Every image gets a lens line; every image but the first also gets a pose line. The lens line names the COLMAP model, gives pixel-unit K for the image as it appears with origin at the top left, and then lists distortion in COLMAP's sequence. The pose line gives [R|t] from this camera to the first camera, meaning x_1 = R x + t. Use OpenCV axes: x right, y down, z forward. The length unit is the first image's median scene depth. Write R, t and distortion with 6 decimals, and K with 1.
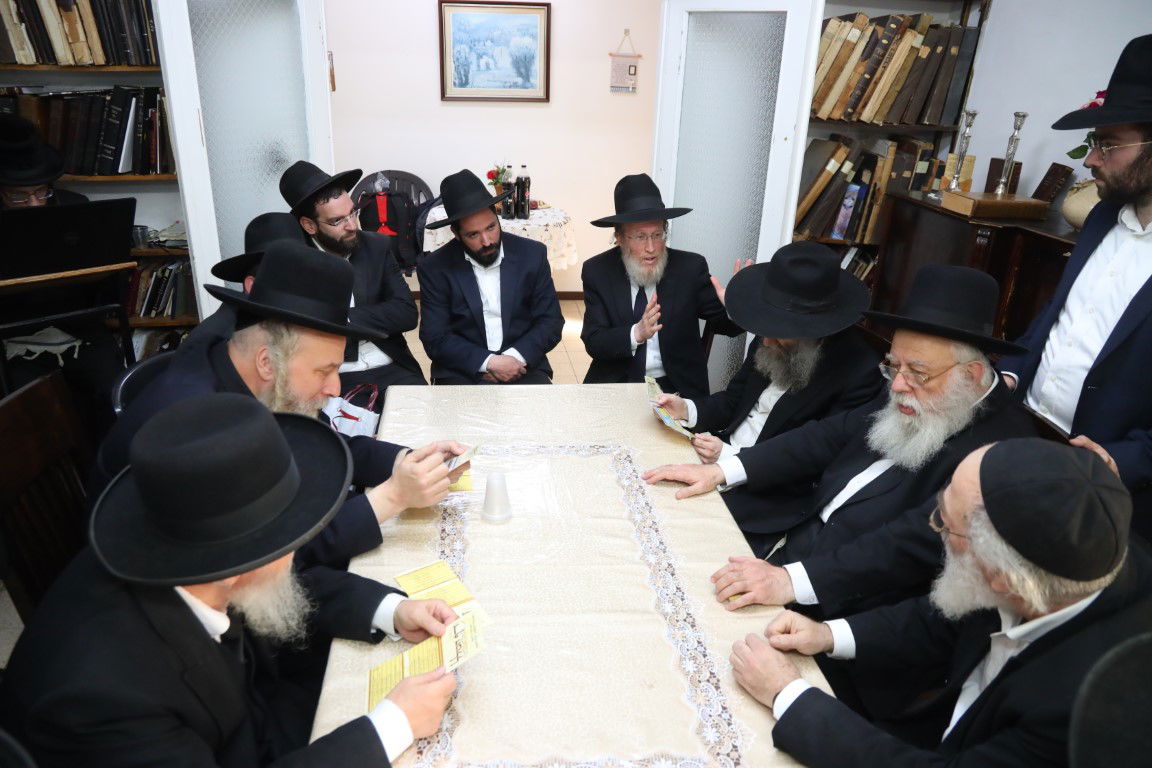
lens RADIAL K [[781.9, 0, 581.6], [0, 781.9, 393.7], [0, 0, 1]] dist [-0.084071, 0.042907]
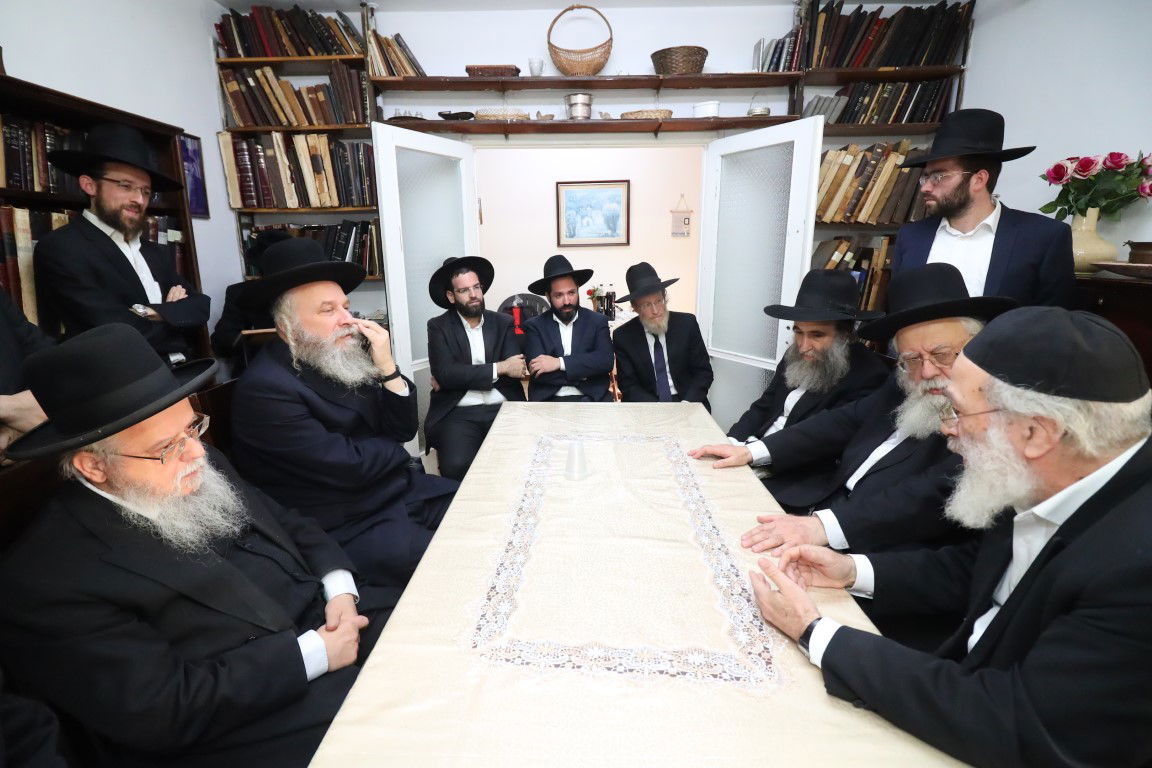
lens RADIAL K [[529.8, 0, 565.0], [0, 529.8, 377.9], [0, 0, 1]] dist [-0.007840, -0.009311]
pose [[0.984205, -0.008464, -0.176831, 0.025719], [-0.023288, 0.983987, -0.176715, 0.100156], [0.175495, 0.178042, 0.968247, 0.079611]]
